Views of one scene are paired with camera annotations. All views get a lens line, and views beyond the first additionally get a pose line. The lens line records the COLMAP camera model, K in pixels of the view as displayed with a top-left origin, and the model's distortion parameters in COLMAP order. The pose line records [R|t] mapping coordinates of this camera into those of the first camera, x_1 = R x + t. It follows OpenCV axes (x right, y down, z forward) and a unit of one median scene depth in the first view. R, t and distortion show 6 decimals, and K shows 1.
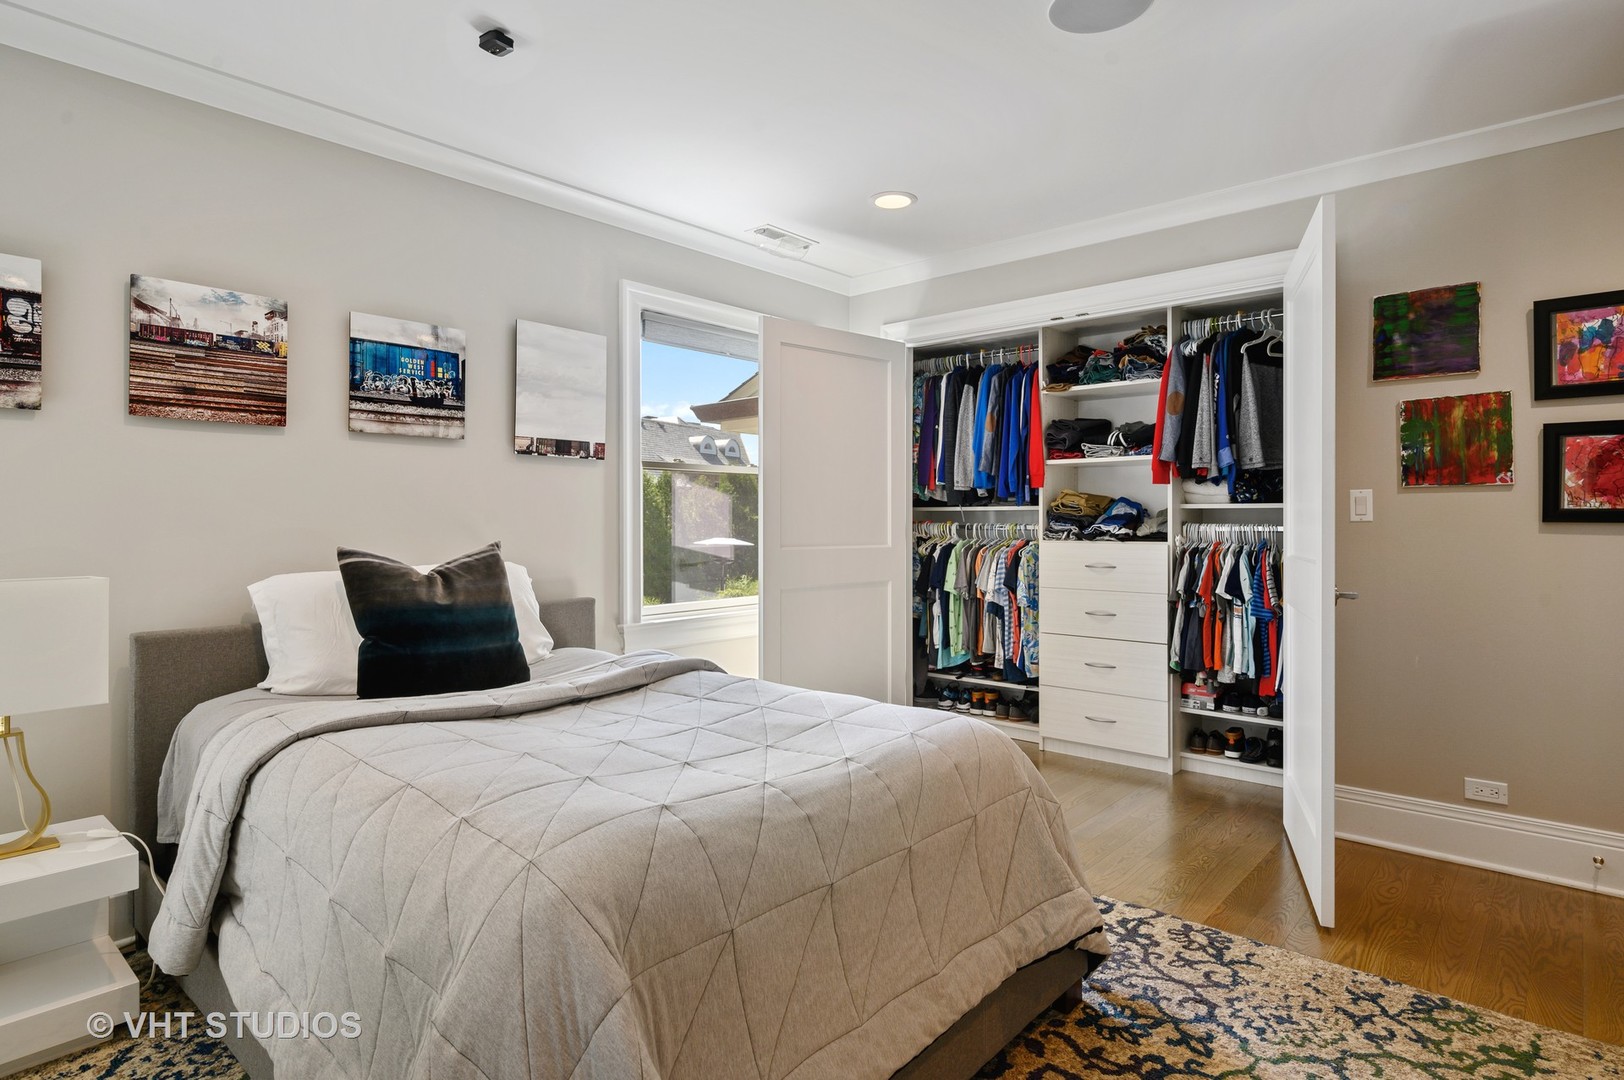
lens RADIAL K [[863.3, 0, 813.6], [0, 863.3, 527.6], [0, 0, 1]] dist [0.000989, 0.000660]
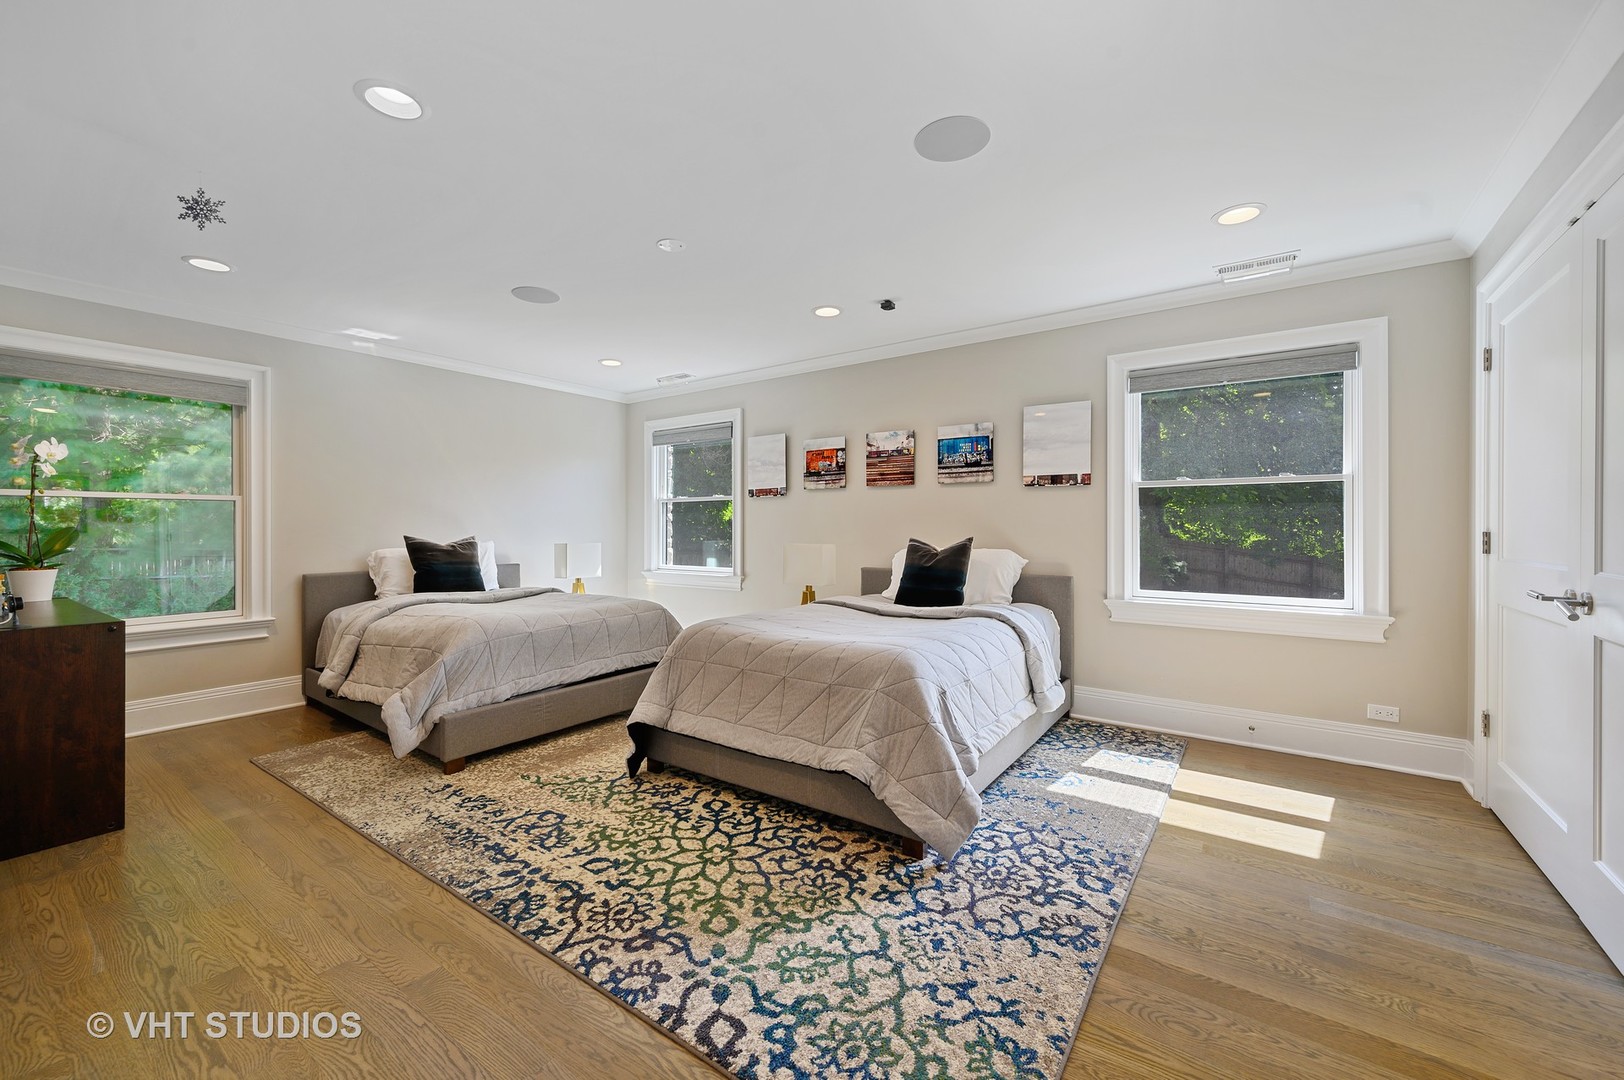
lens RADIAL K [[642.3, 0, 813.7], [0, 642.3, 531.4], [0, 0, 1]] dist [0.001180, 0.000055]
pose [[0.112515, 0.007447, -0.993622, 1.256406], [-0.013077, 0.999896, 0.006013, 0.000619], [0.993564, 0.012317, 0.112601, 0.652448]]
